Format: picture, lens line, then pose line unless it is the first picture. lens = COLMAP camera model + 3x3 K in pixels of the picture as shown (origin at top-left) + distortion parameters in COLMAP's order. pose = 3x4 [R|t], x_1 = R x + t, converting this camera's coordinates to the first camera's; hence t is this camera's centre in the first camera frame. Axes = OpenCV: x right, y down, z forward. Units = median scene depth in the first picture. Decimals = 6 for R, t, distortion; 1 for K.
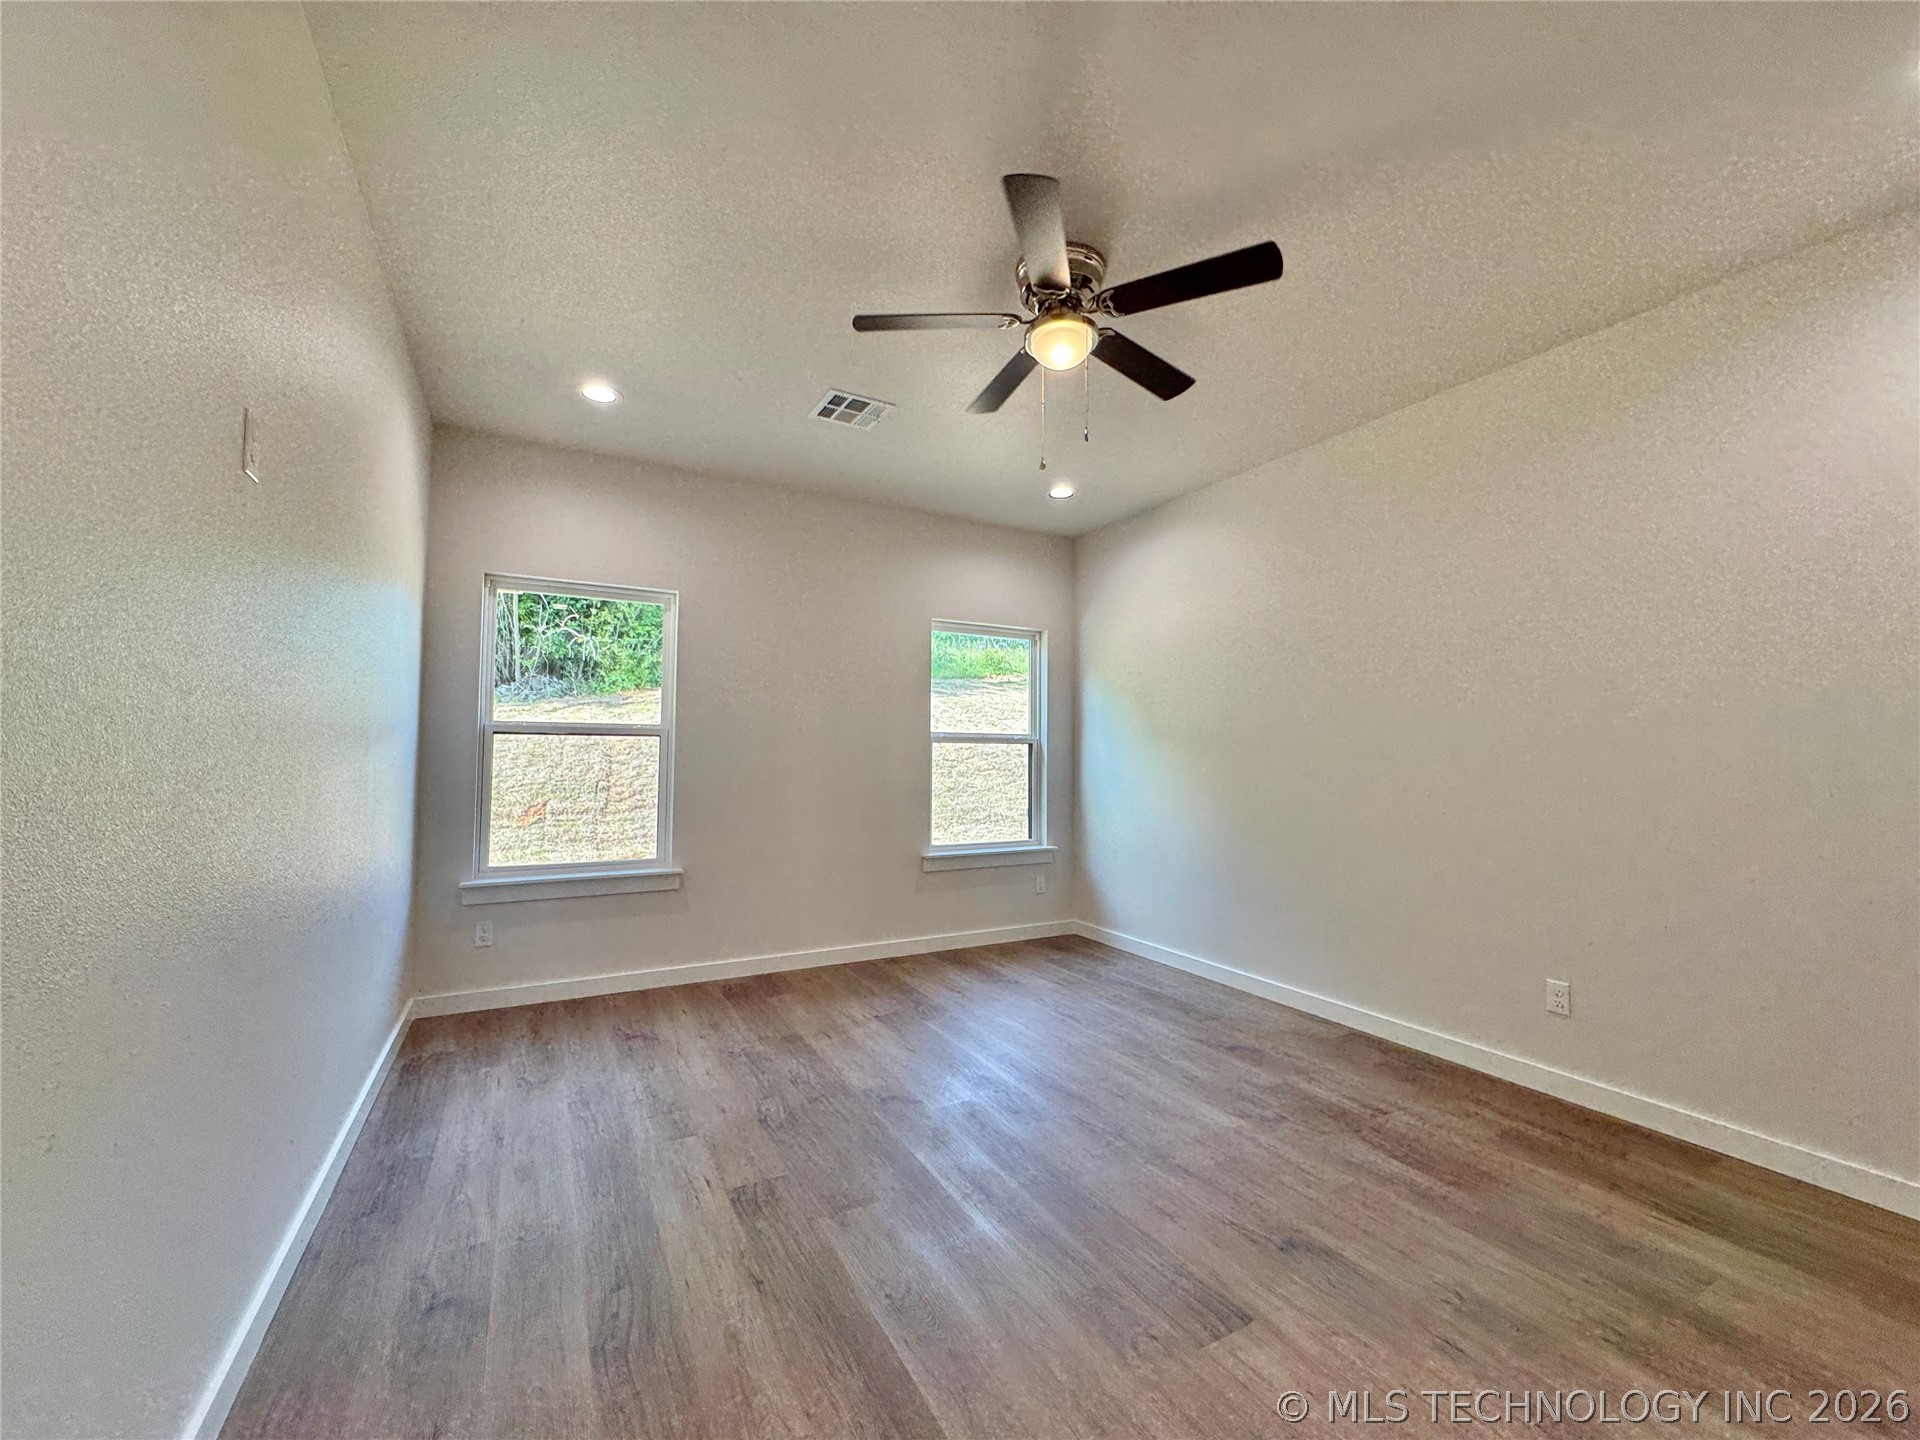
lens RADIAL K [[766.3, 0, 955.7], [0, 766.3, 711.4], [0, 0, 1]] dist [-0.001637, -0.000116]
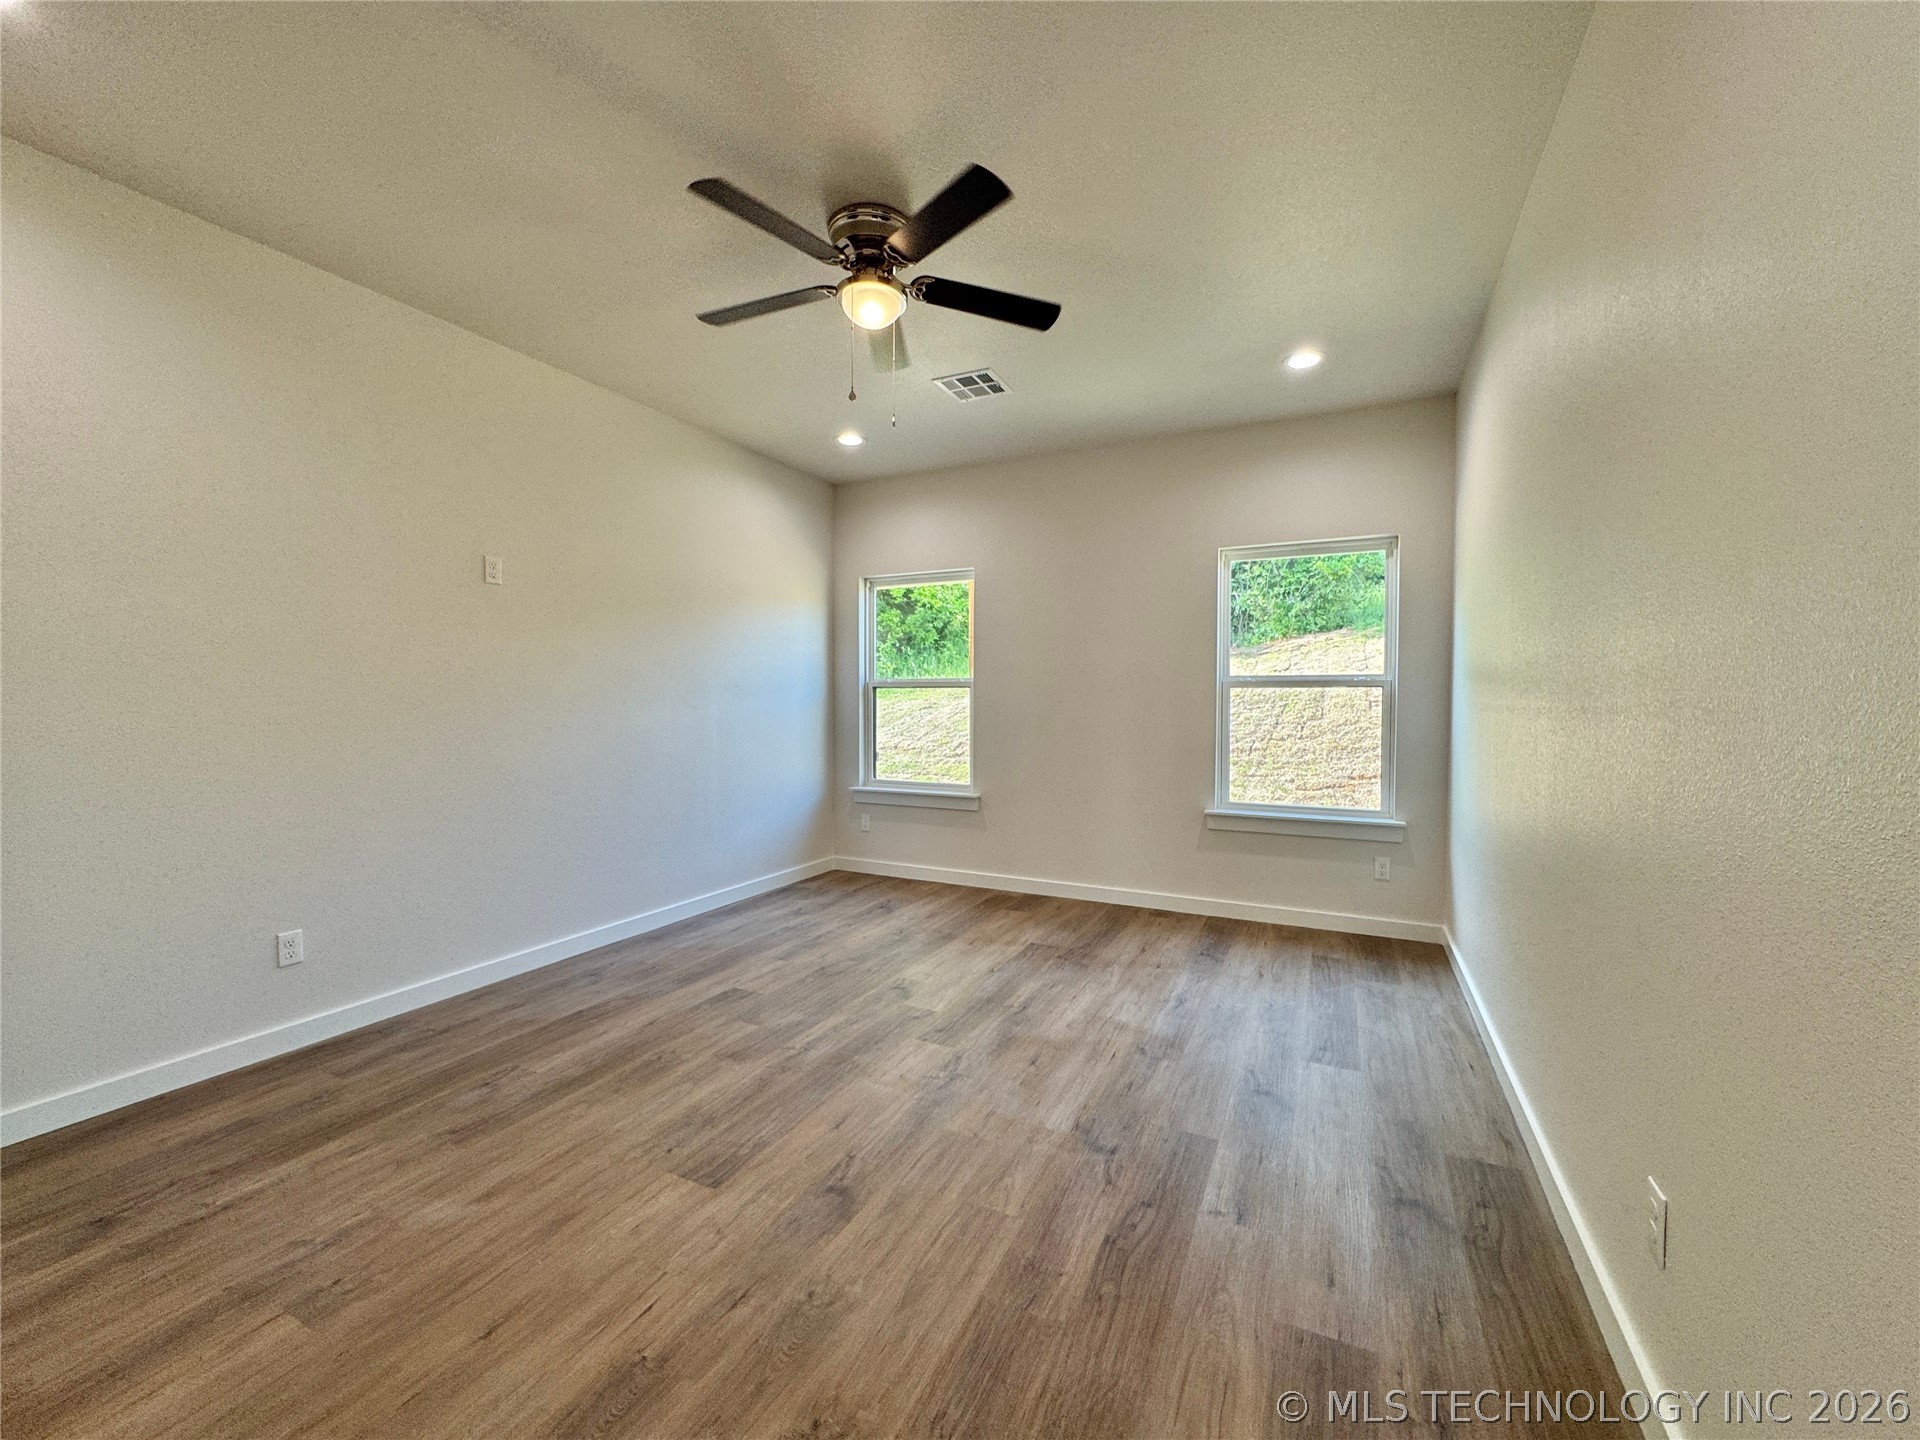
lens RADIAL K [[766.3, 0, 967.1], [0, 766.3, 714.0], [0, 0, 1]] dist [-0.001637, -0.000116]
pose [[0.569400, 0.008162, -0.822020, 0.677905], [0.049168, 0.997822, 0.043966, 0.020972], [0.820589, -0.065451, 0.567759, 0.307603]]
